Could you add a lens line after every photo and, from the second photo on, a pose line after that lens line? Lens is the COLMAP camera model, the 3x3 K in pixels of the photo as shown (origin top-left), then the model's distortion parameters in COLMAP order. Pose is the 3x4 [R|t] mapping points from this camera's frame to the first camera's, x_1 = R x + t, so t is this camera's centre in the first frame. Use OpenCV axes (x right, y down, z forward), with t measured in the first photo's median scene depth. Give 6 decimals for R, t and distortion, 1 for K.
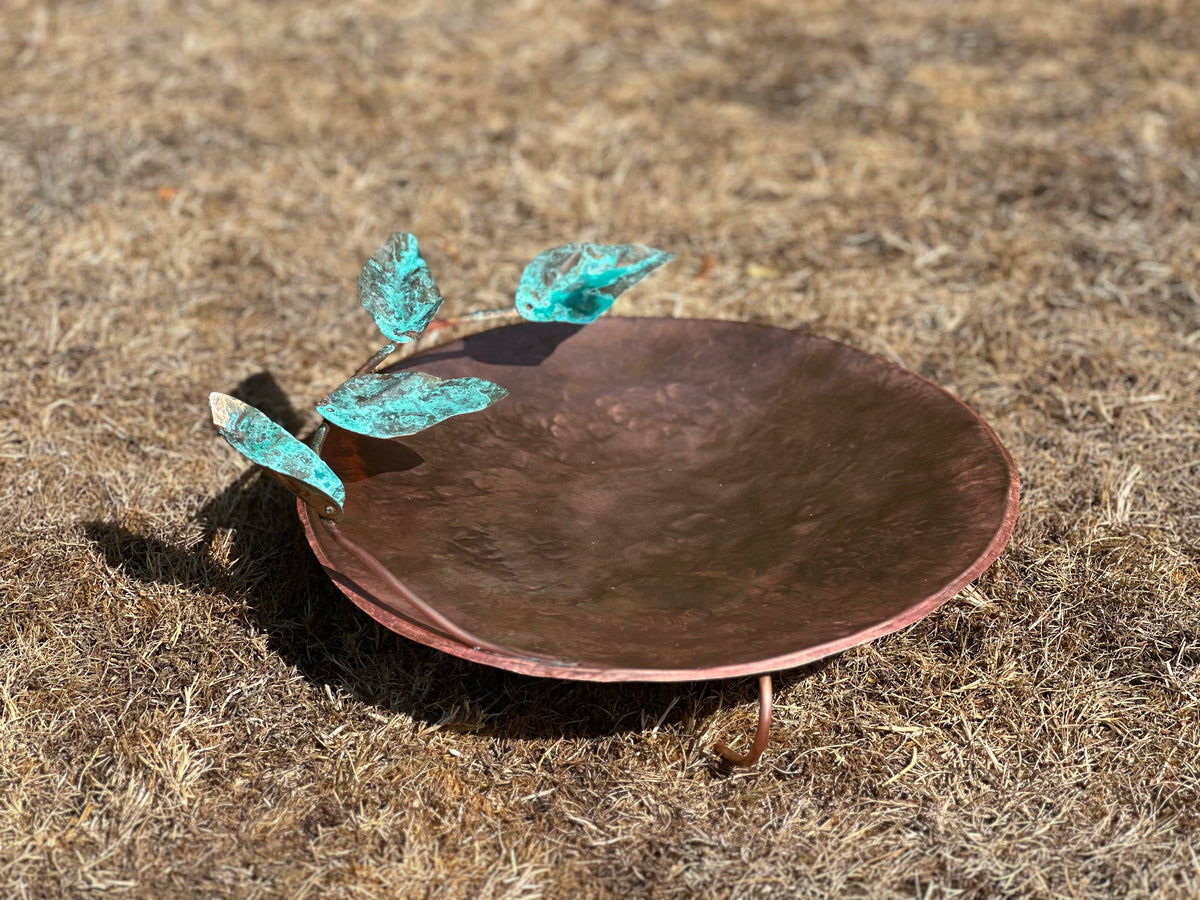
lens RADIAL K [[2671.7, 0, 597.5], [0, 2671.7, 450.8], [0, 0, 1]] dist [0.189505, 0.000000]
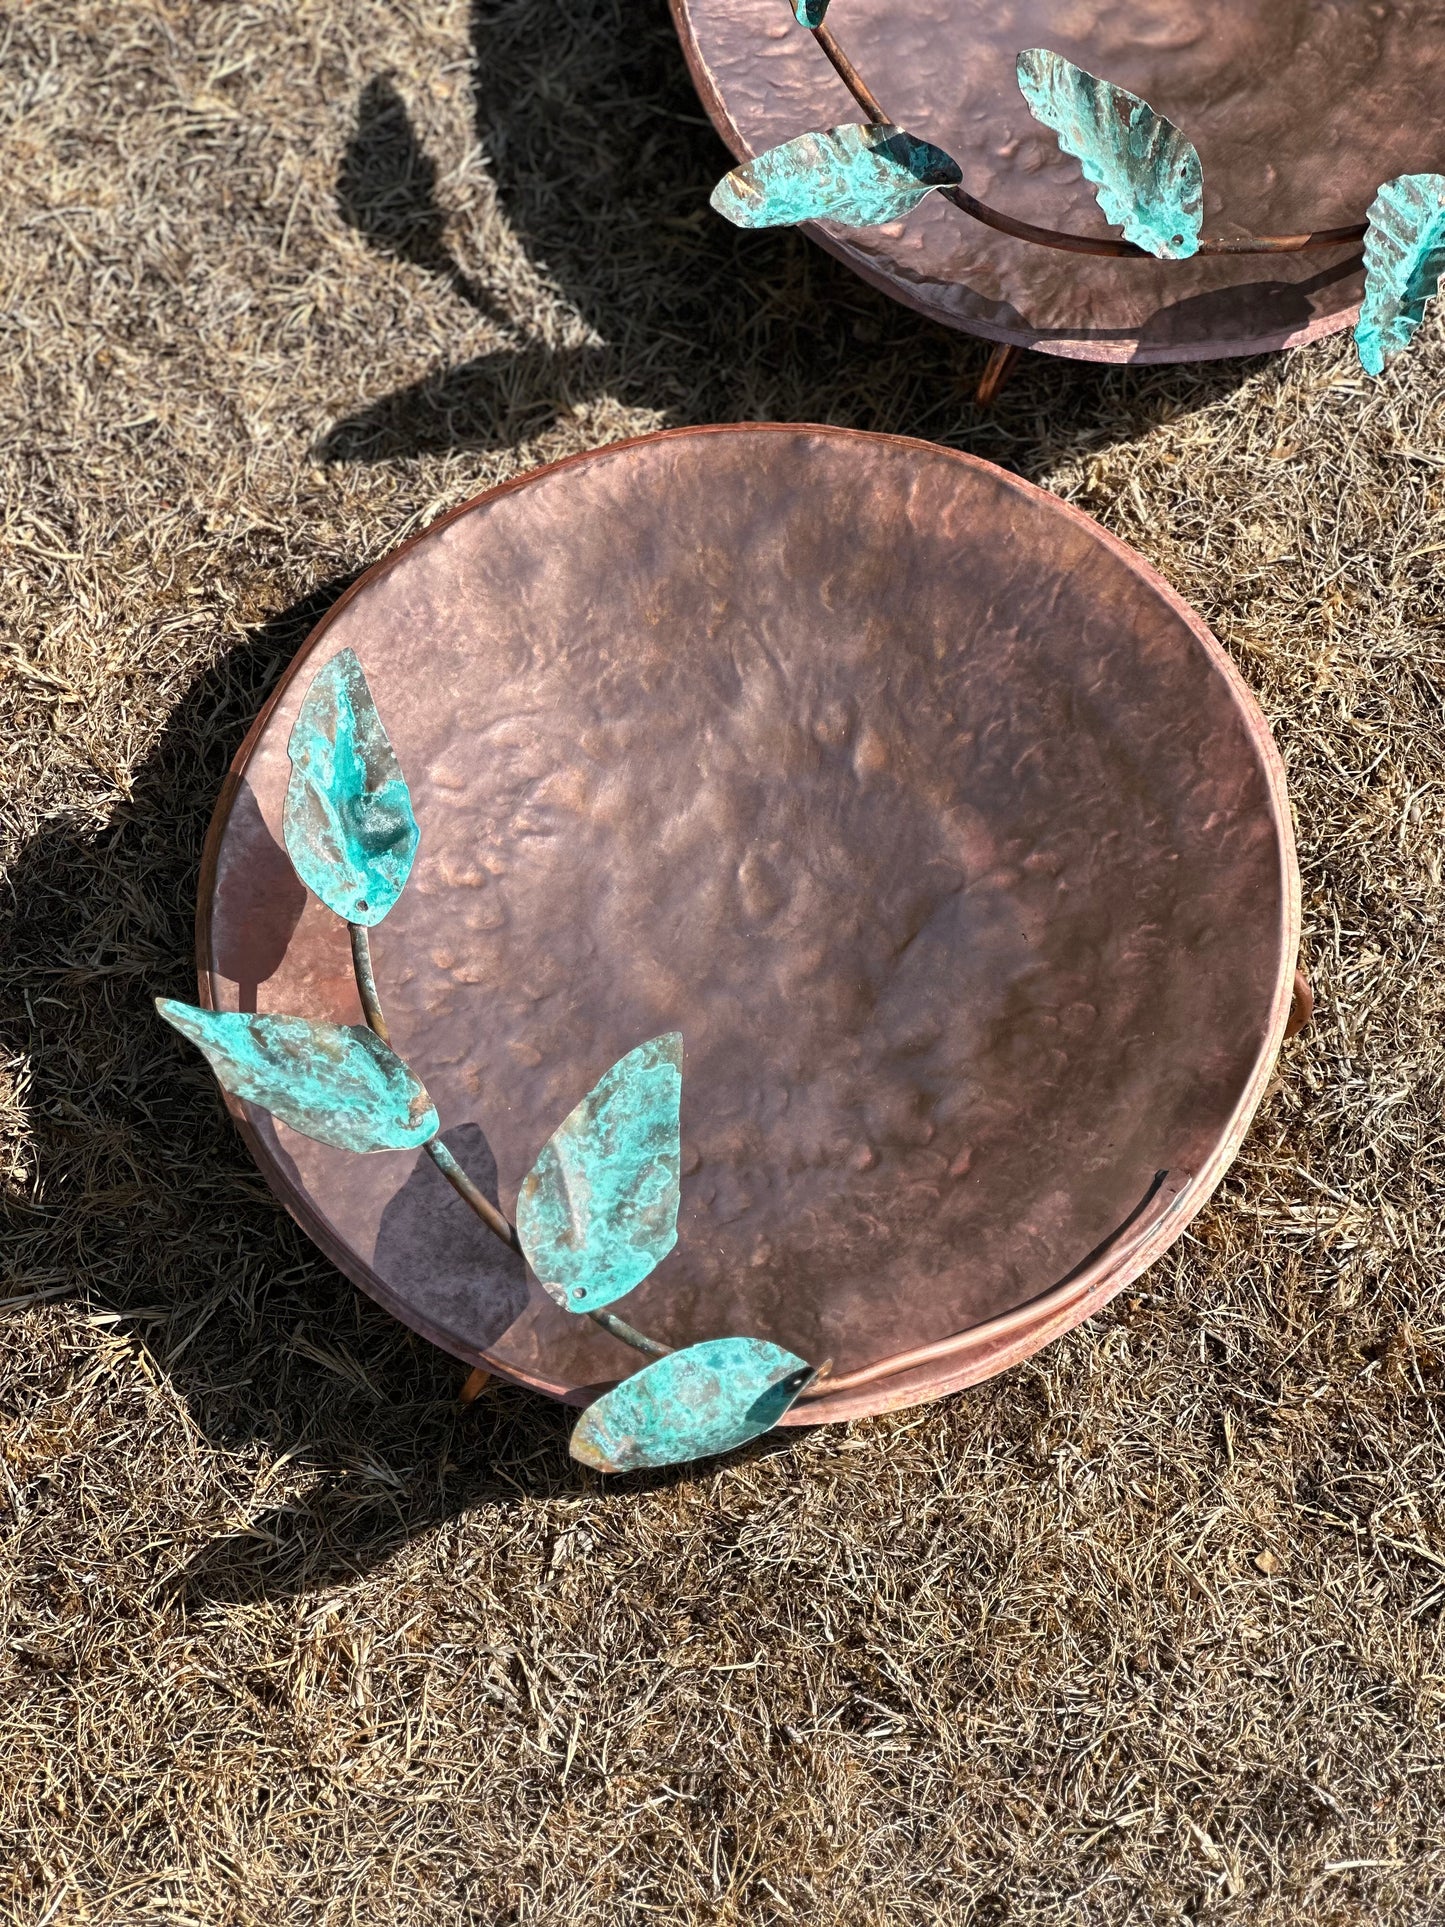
lens RADIAL K [[4290.3, 0, 723.6], [0, 4290.3, 956.9], [0, 0, 1]] dist [0.189505, 0.000000]
pose [[0.395994, -0.844606, 0.360319, -0.364694], [0.517031, 0.529368, 0.672643, -0.680923], [-0.758859, -0.080067, 0.646314, 0.324393]]
